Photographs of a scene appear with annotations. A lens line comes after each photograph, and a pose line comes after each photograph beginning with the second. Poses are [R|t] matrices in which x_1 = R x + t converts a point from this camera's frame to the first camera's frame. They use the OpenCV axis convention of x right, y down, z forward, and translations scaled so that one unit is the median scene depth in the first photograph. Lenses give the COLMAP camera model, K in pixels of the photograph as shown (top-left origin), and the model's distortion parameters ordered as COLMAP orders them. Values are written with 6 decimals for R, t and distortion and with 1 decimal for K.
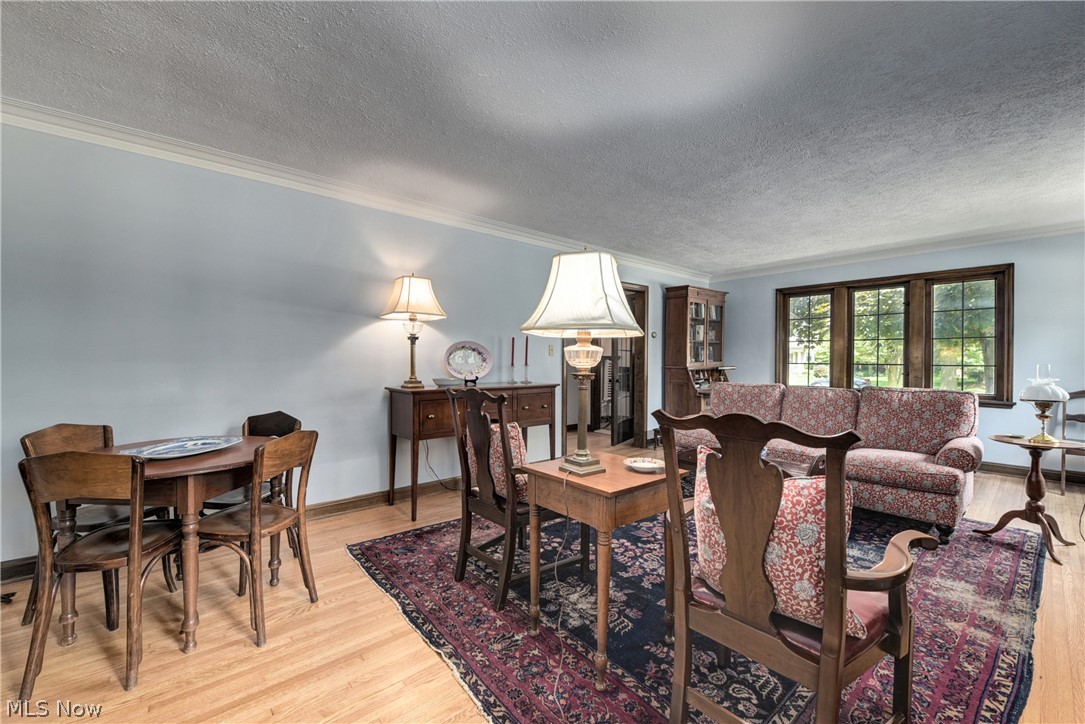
lens RADIAL K [[435.0, 0, 547.0], [0, 435.0, 362.0], [0, 0, 1]] dist [-0.008967, -0.000476]
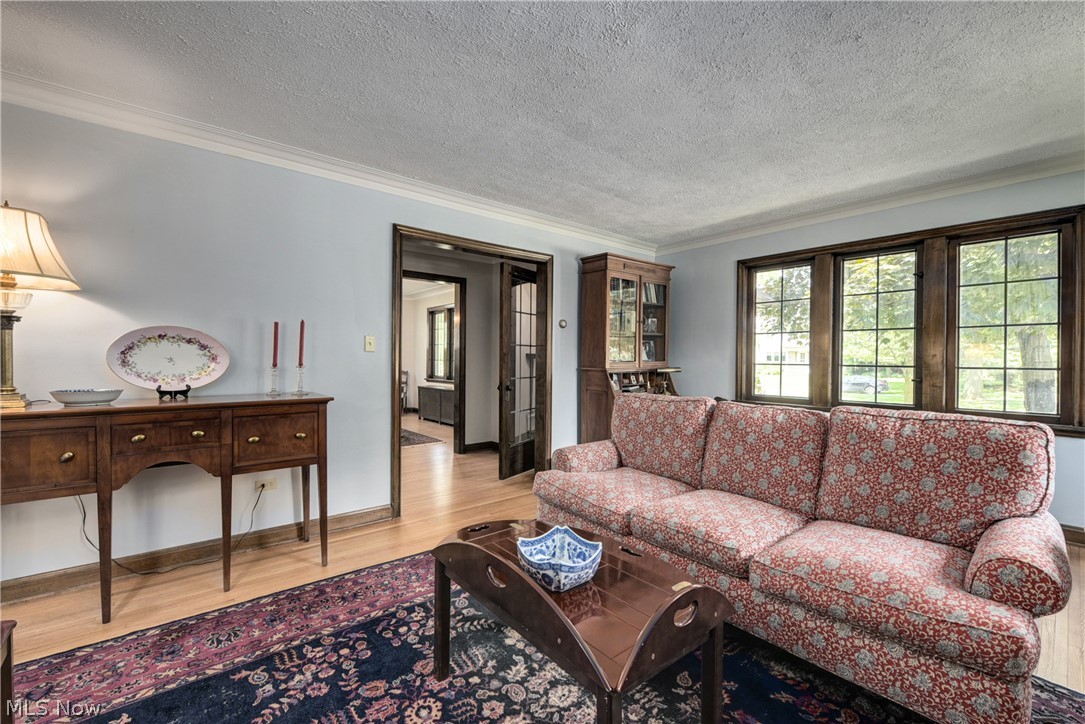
lens RADIAL K [[457.1, 0, 538.1], [0, 457.1, 361.6], [0, 0, 1]] dist [-0.010954, -0.000829]
pose [[0.999875, 0.002344, -0.015640, 0.267251], [-0.002330, 0.999997, 0.000960, -0.001014], [0.015642, -0.000923, 0.999877, 0.304539]]
